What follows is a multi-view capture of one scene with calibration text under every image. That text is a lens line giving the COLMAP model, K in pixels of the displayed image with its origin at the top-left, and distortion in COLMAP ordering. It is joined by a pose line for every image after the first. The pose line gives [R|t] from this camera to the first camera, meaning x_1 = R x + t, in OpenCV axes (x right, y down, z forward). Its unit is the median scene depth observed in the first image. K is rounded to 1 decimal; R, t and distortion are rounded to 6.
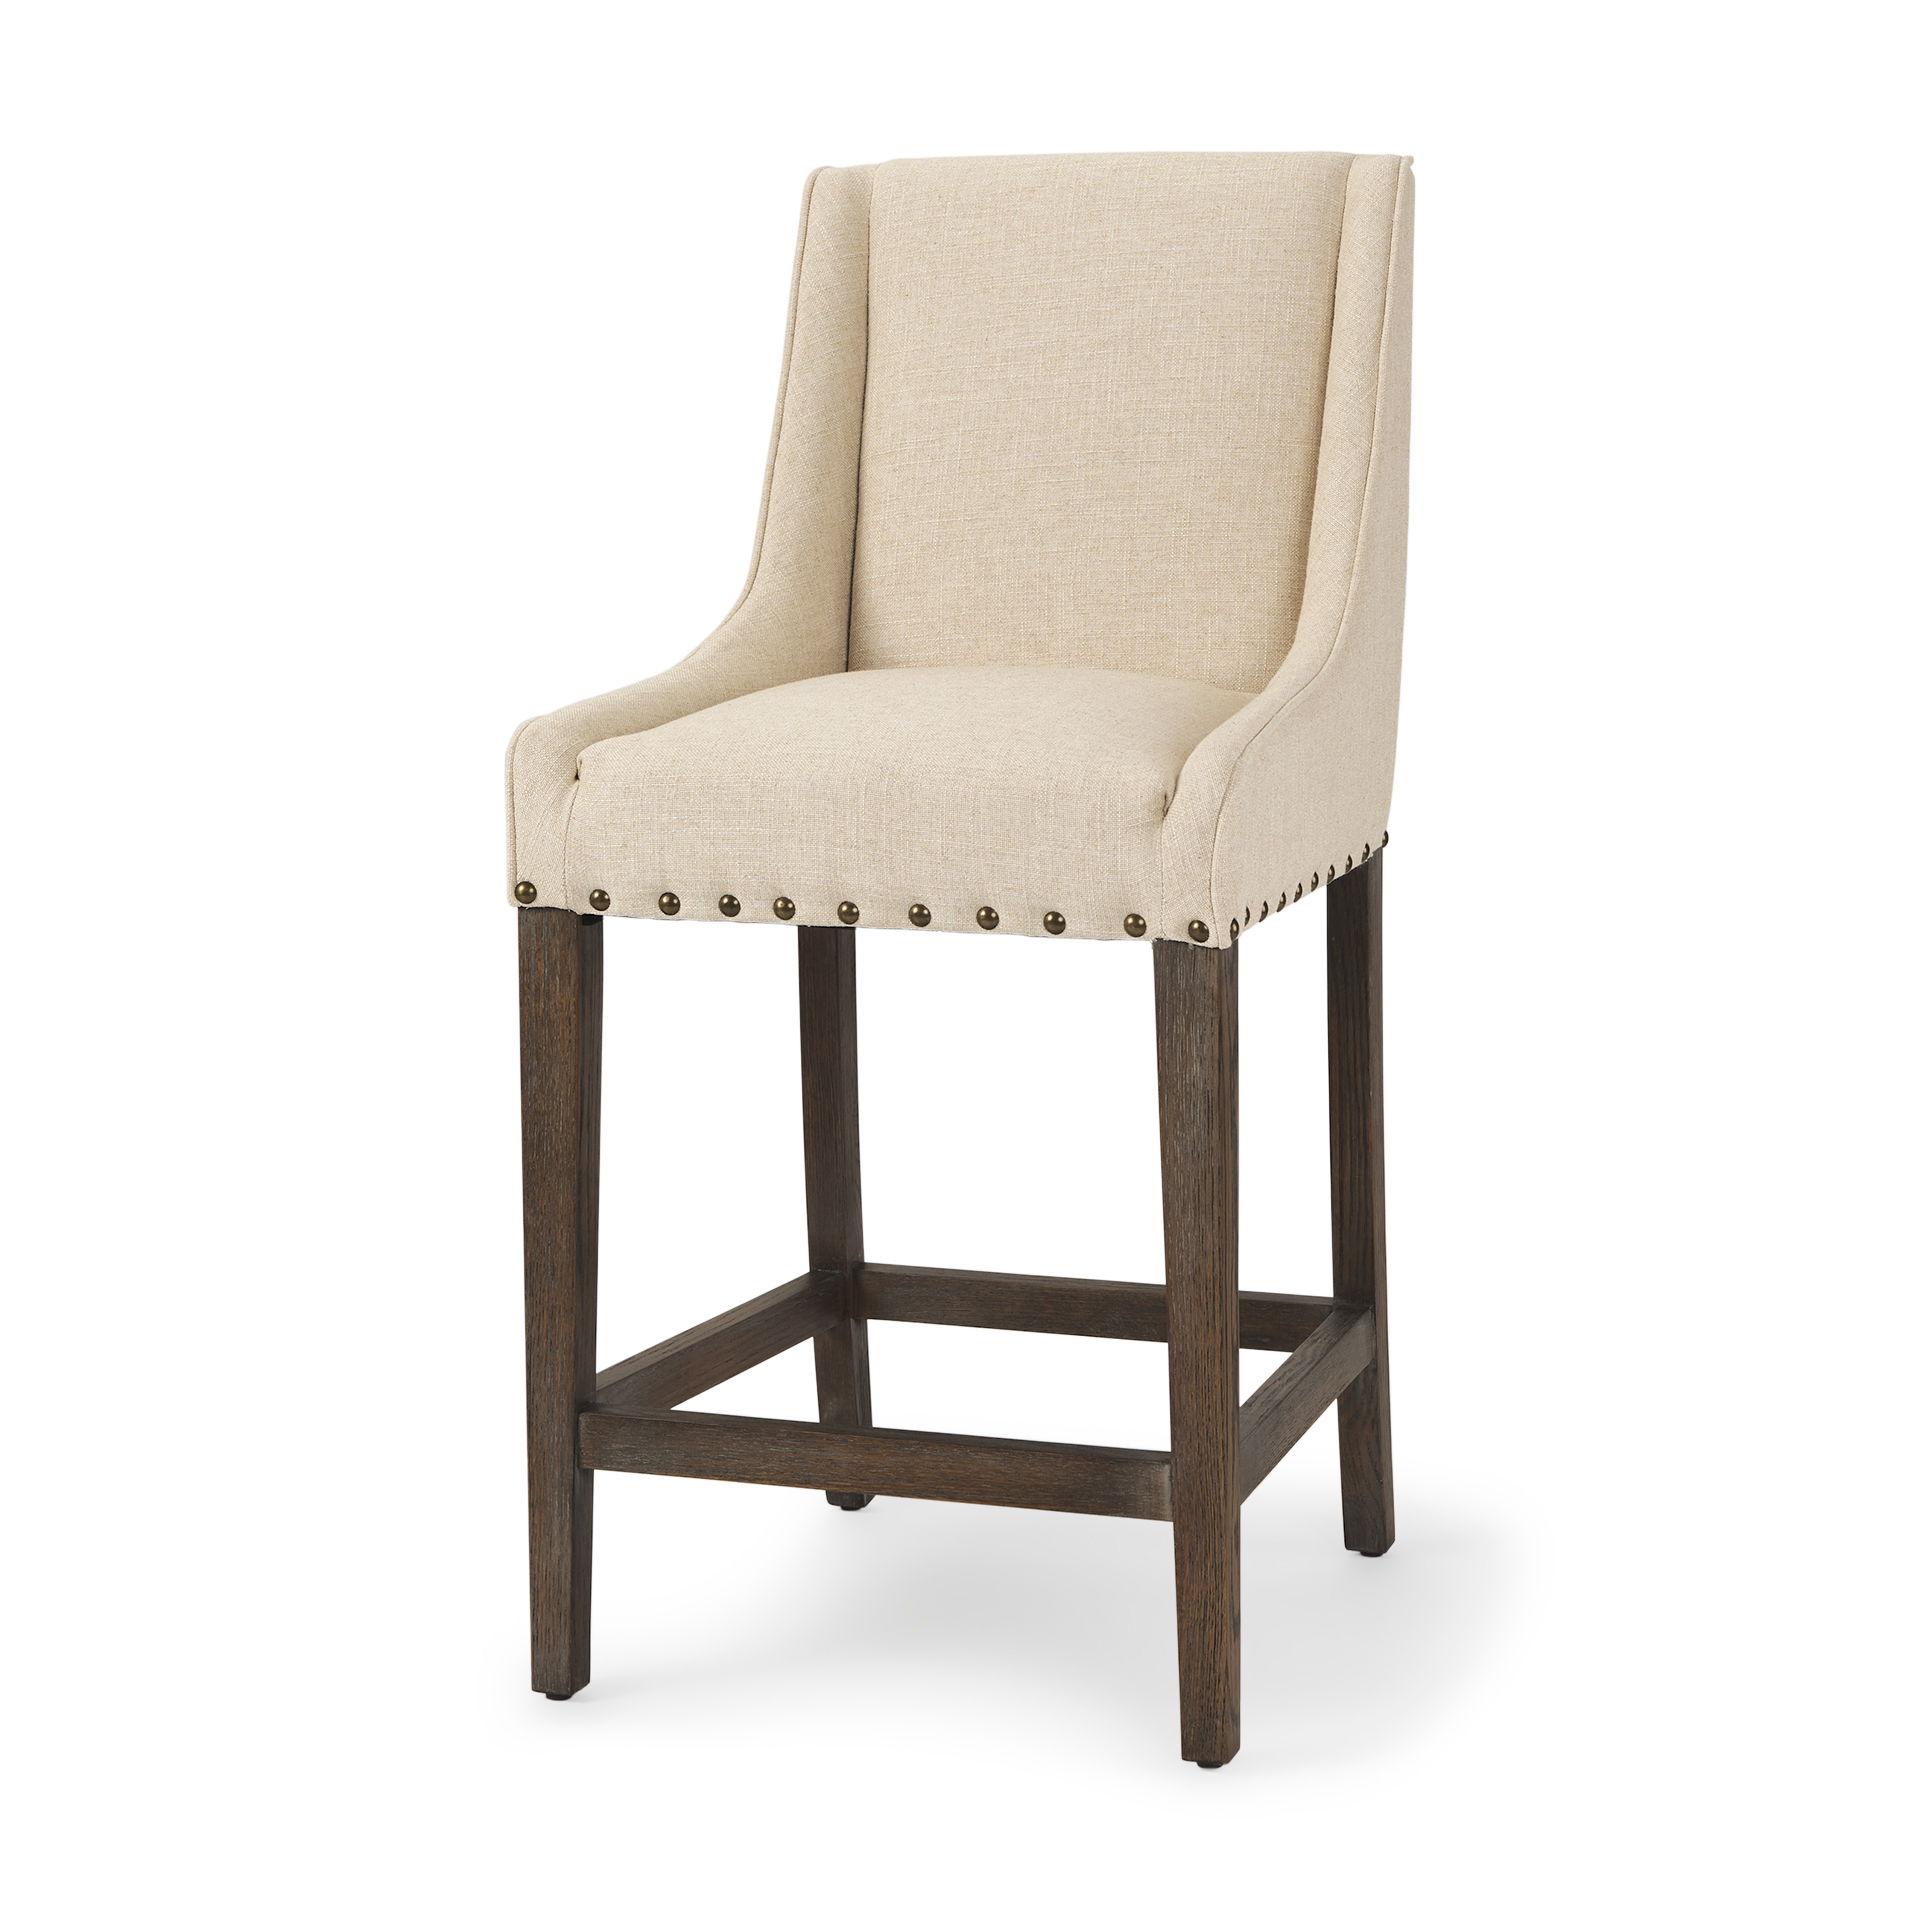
lens RADIAL K [[4076.6, 0, 954.5], [0, 4076.6, 948.7], [0, 0, 1]] dist [0.134739, 0.000000]
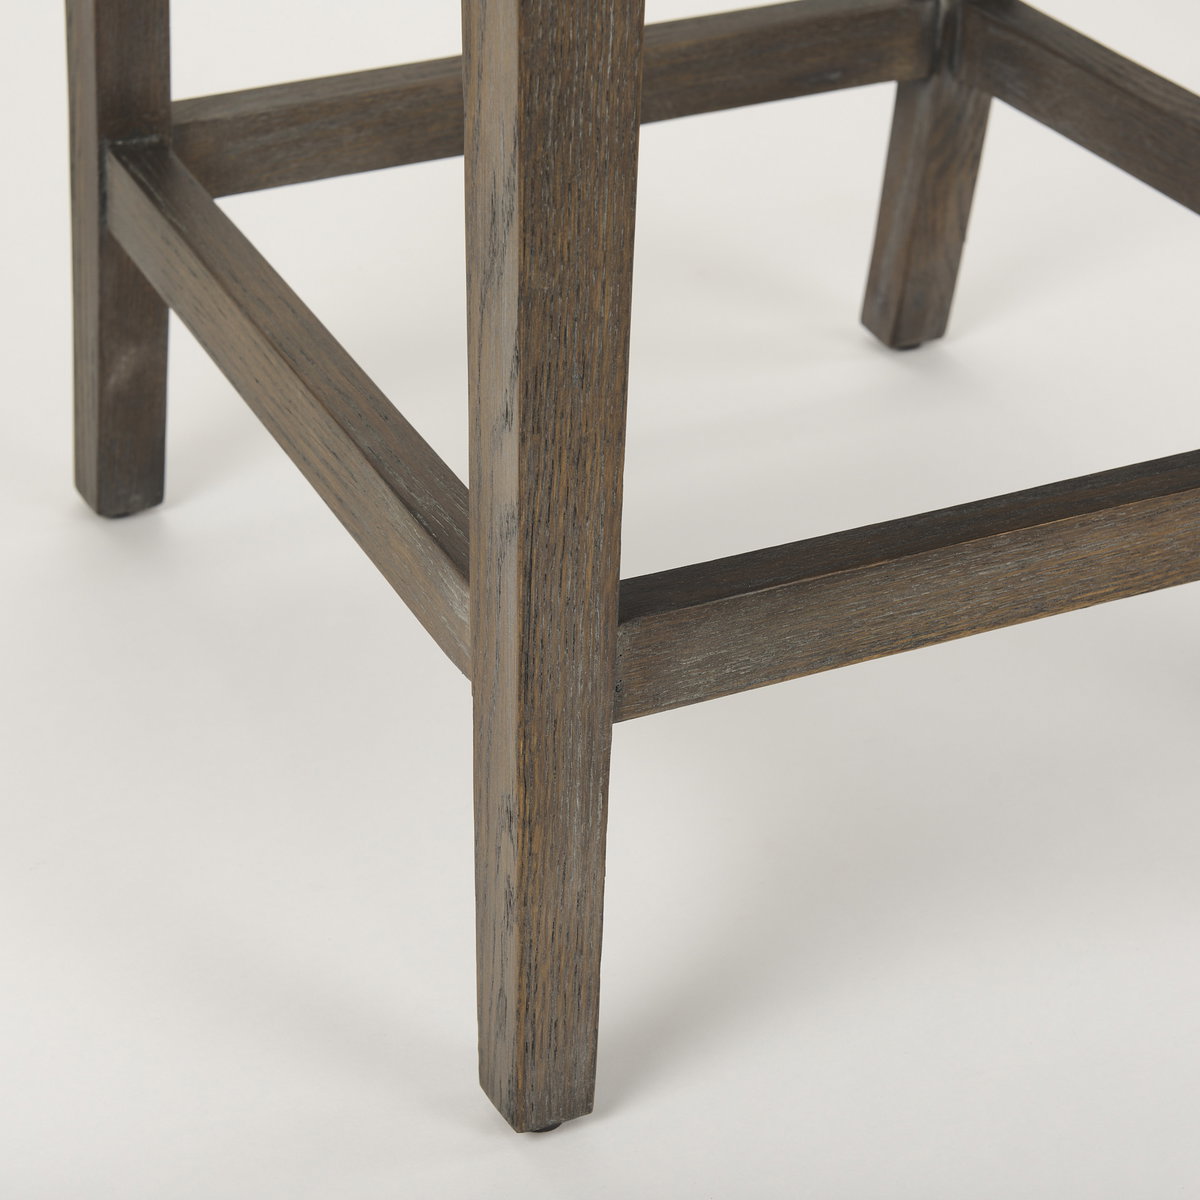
lens RADIAL K [[3577.7, 0, 598.2], [0, 3577.7, 603.2], [0, 0, 1]] dist [0.031523, 0.000000]
pose [[0.714608, -0.338972, 0.611910, -0.330369], [0.093124, 0.913062, 0.397045, -0.054220], [-0.693299, -0.226748, 0.684048, 0.665540]]
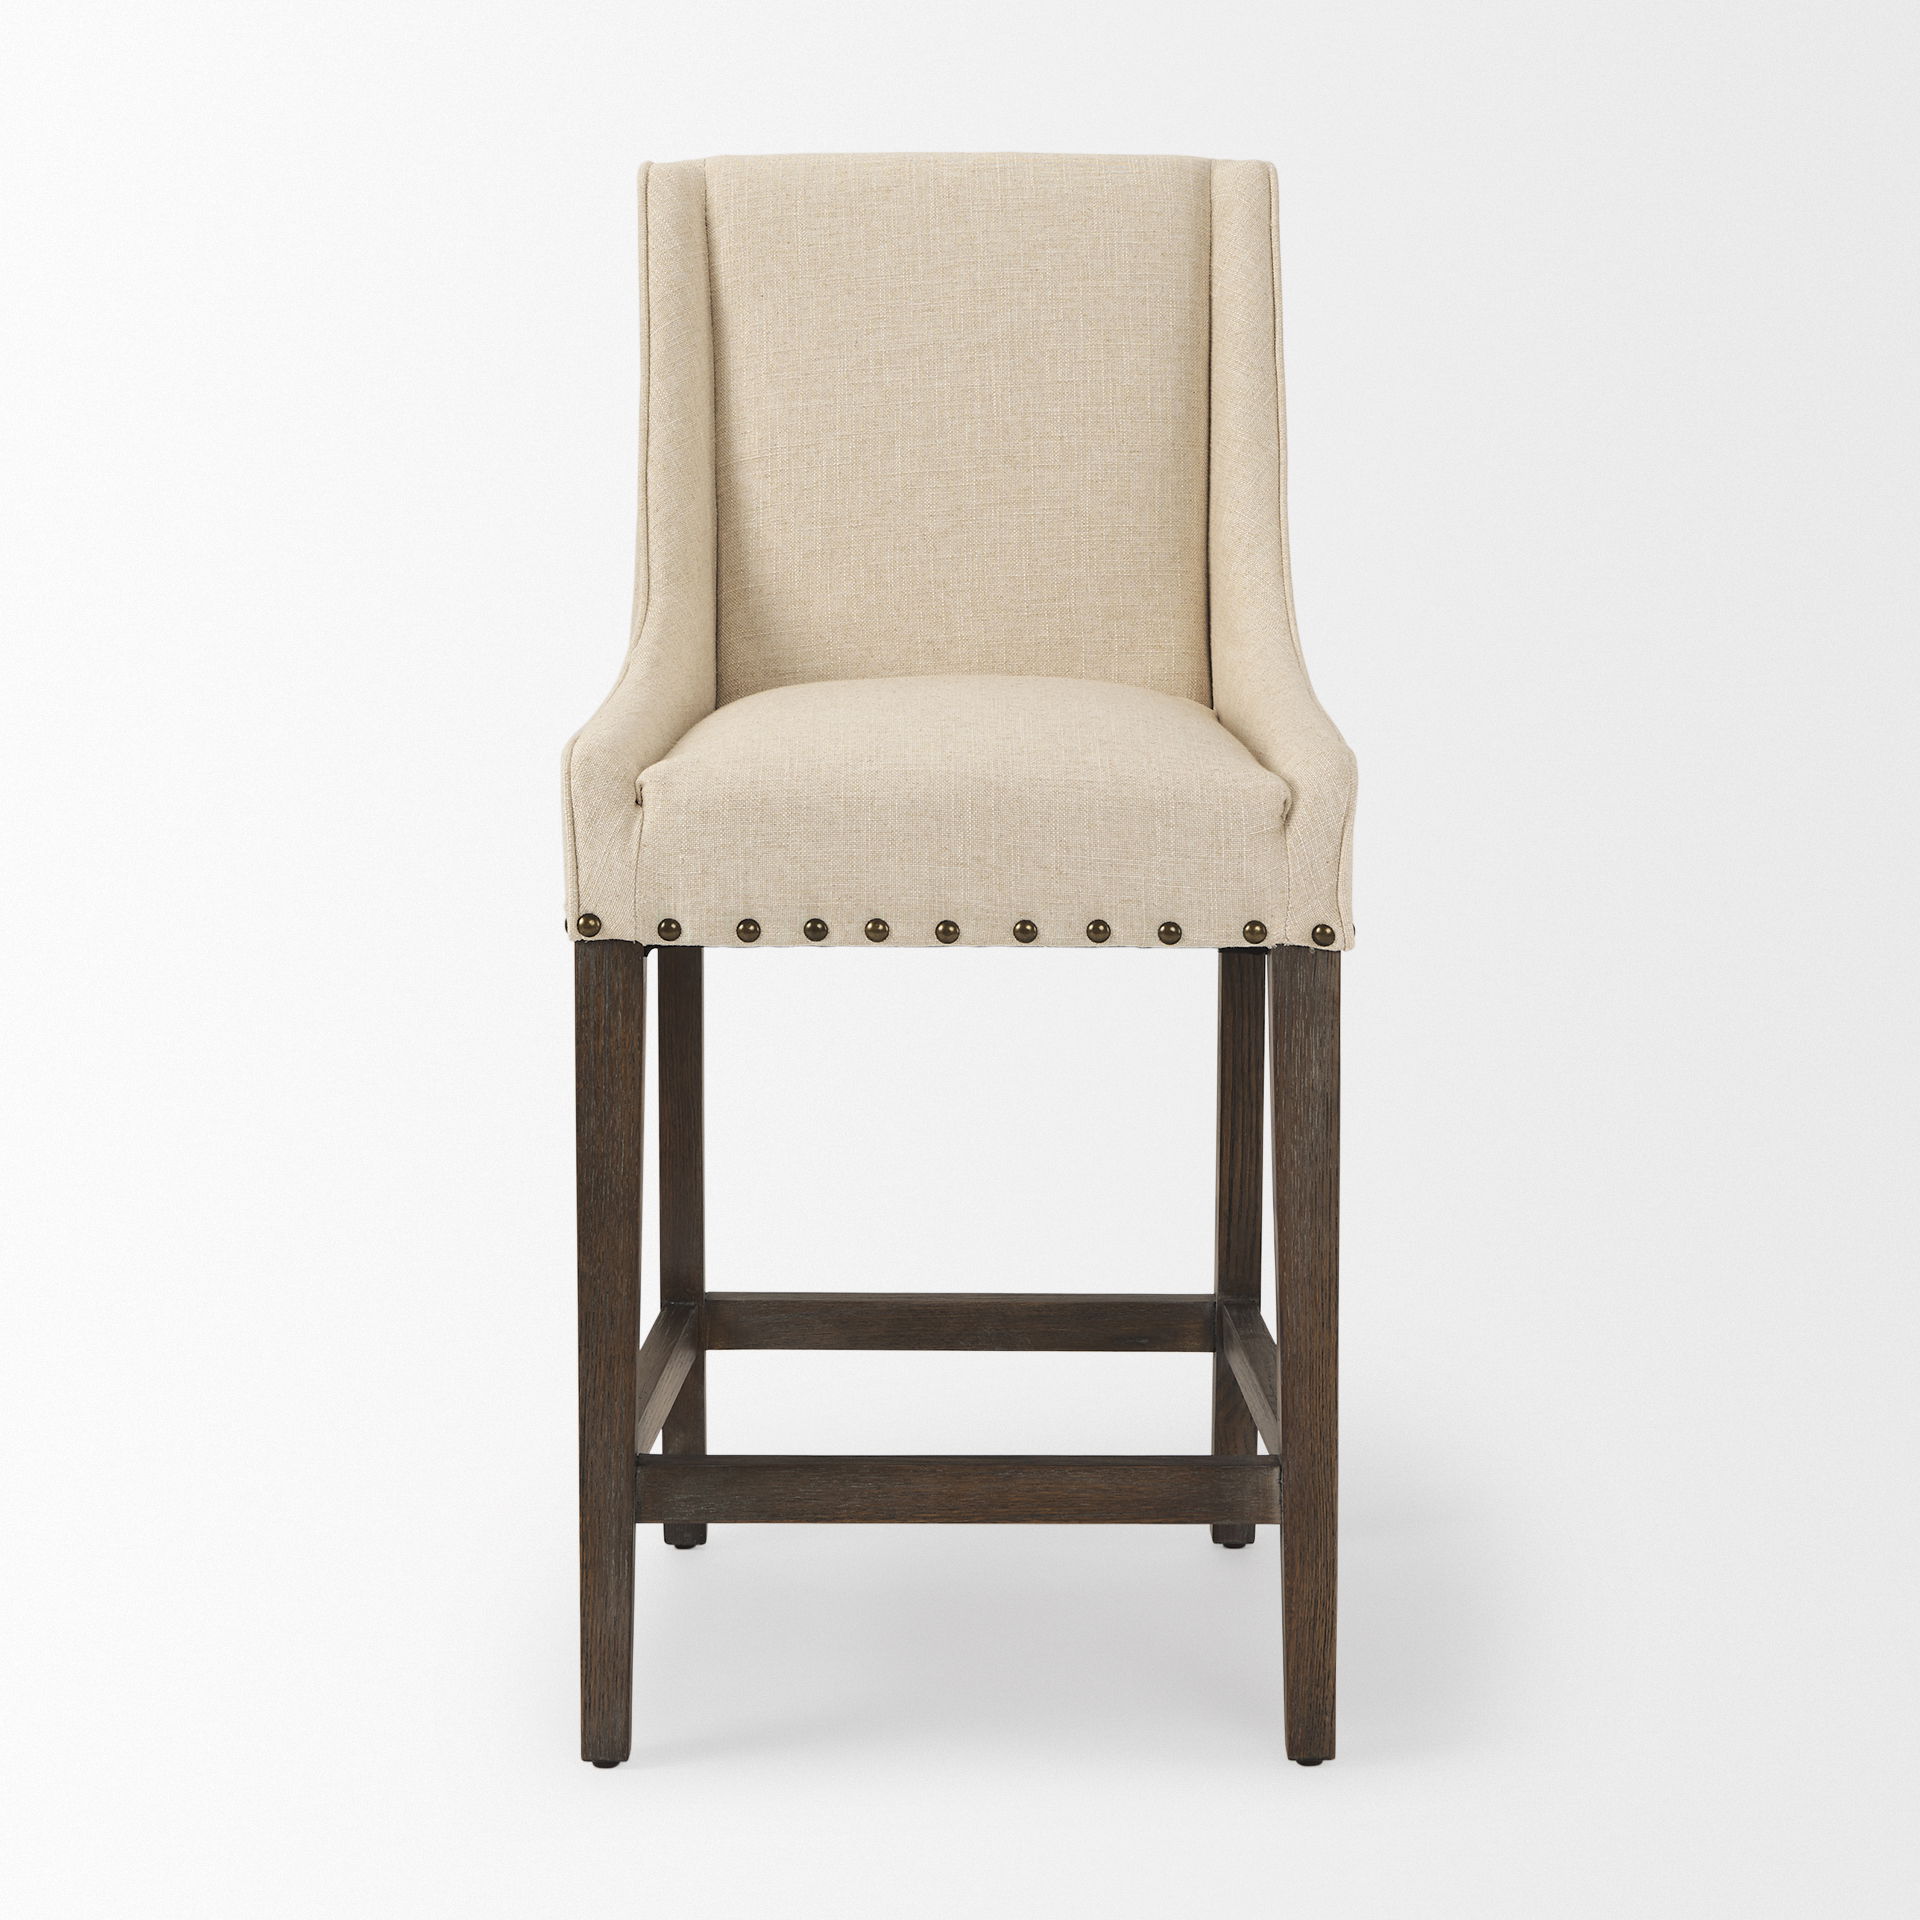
lens RADIAL K [[4076.6, 0, 889.3], [0, 4076.6, 960.8], [0, 0, 1]] dist [0.134739, 0.000000]
pose [[0.948997, -0.045494, 0.311984, -0.308062], [0.043275, 0.998965, 0.014034, -0.014543], [-0.312300, 0.000183, 0.949984, 0.067313]]
